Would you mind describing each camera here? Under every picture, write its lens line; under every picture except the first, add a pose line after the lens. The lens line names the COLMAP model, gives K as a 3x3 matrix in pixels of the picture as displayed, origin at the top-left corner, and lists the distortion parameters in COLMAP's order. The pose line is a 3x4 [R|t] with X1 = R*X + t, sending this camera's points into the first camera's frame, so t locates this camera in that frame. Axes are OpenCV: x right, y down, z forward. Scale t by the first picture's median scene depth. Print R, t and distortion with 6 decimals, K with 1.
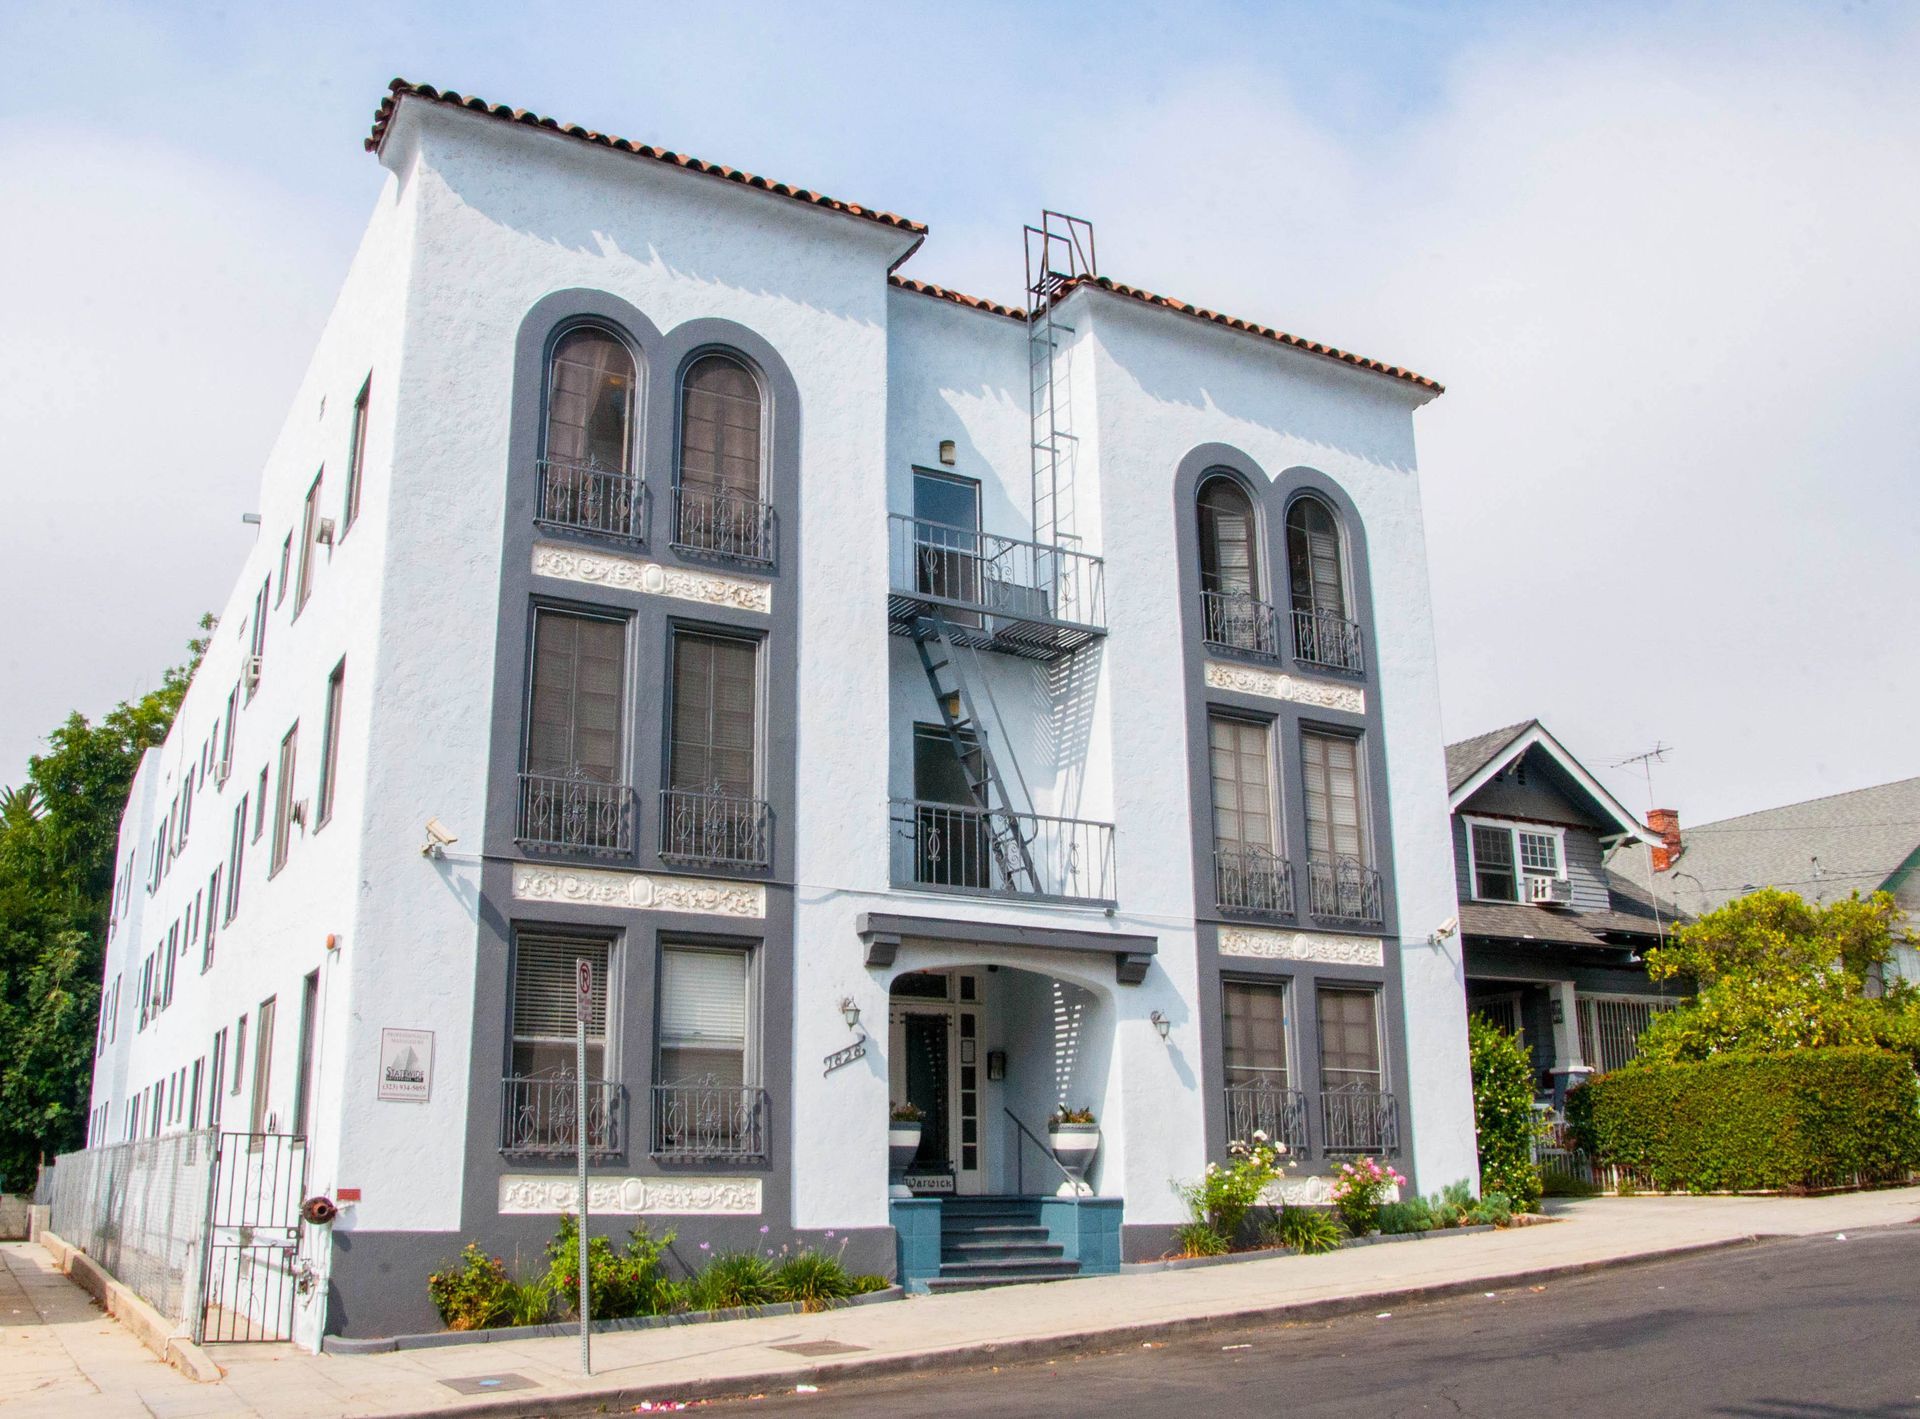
lens RADIAL K [[1816.8, 0, 962.2], [0, 1816.8, 712.2], [0, 0, 1]] dist [-0.024132, 0.000000]
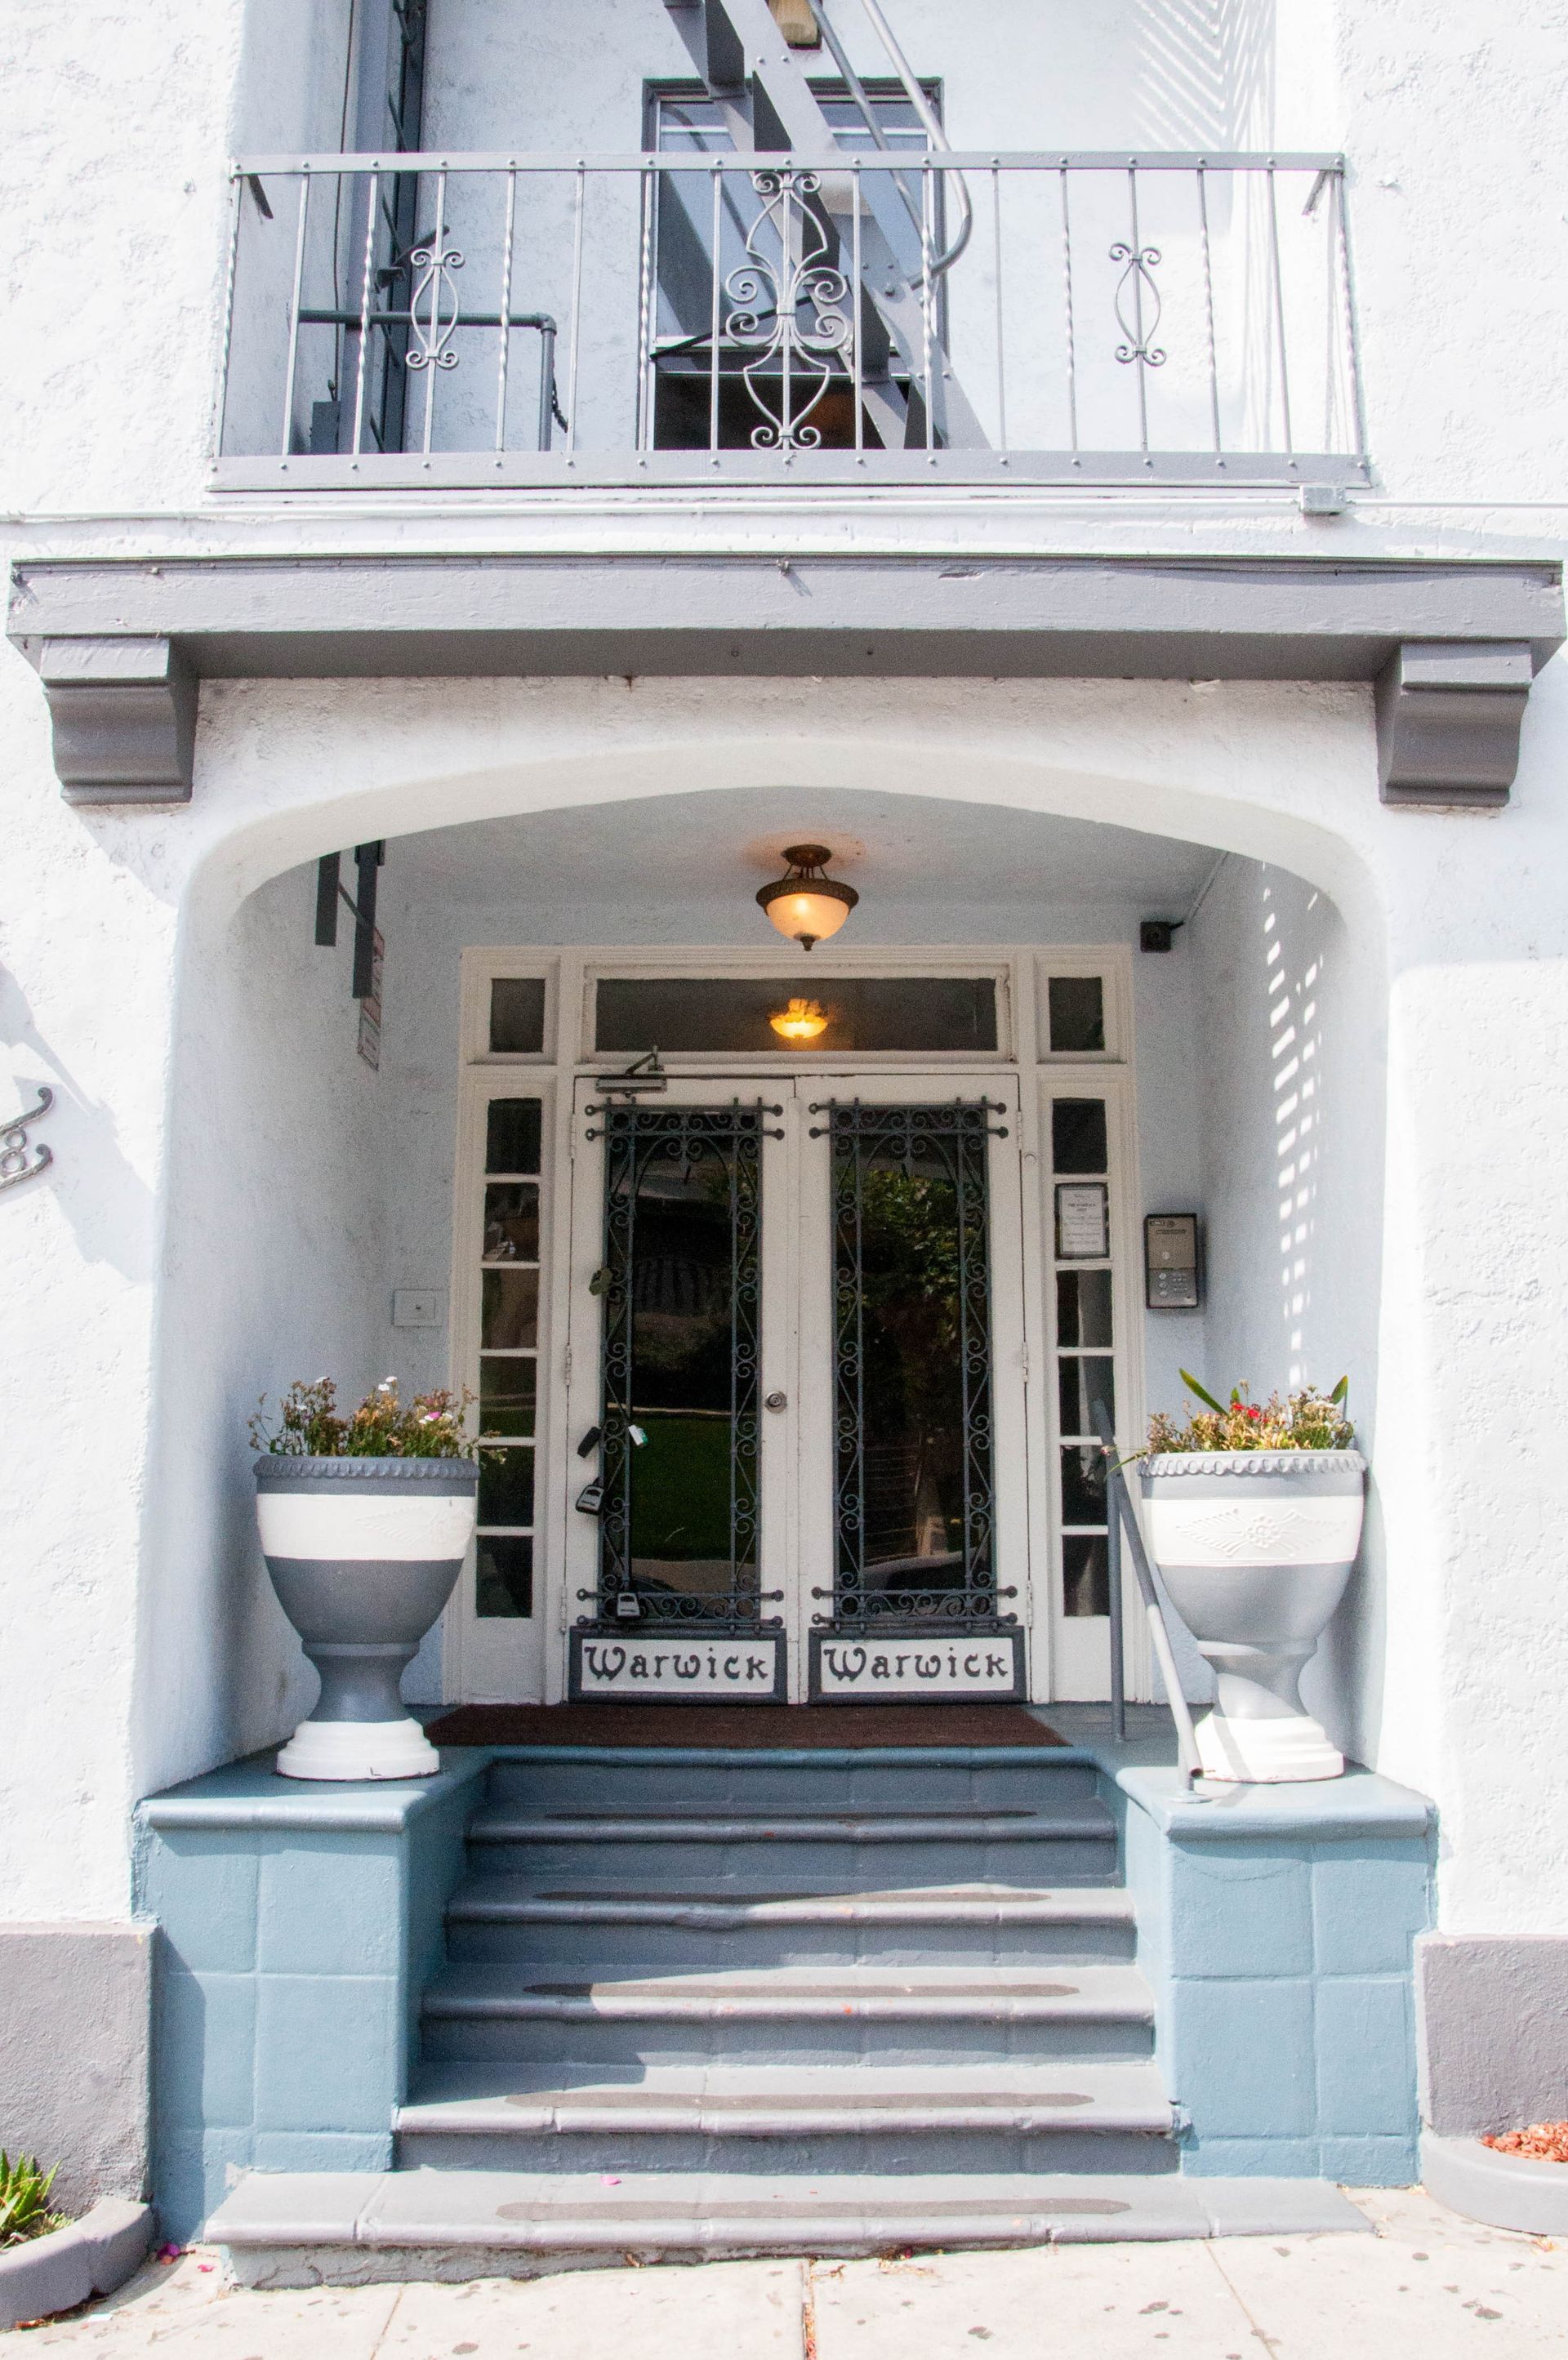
lens RADIAL K [[2016.7, 0, 786.4], [0, 2016.7, 1165.6], [0, 0, 1]] dist [-0.063603, -0.002583]
pose [[0.855237, -0.090973, -0.510190, 0.138883], [0.127023, 0.991240, 0.036181, 0.170198], [0.502429, -0.095749, 0.859300, 0.738416]]
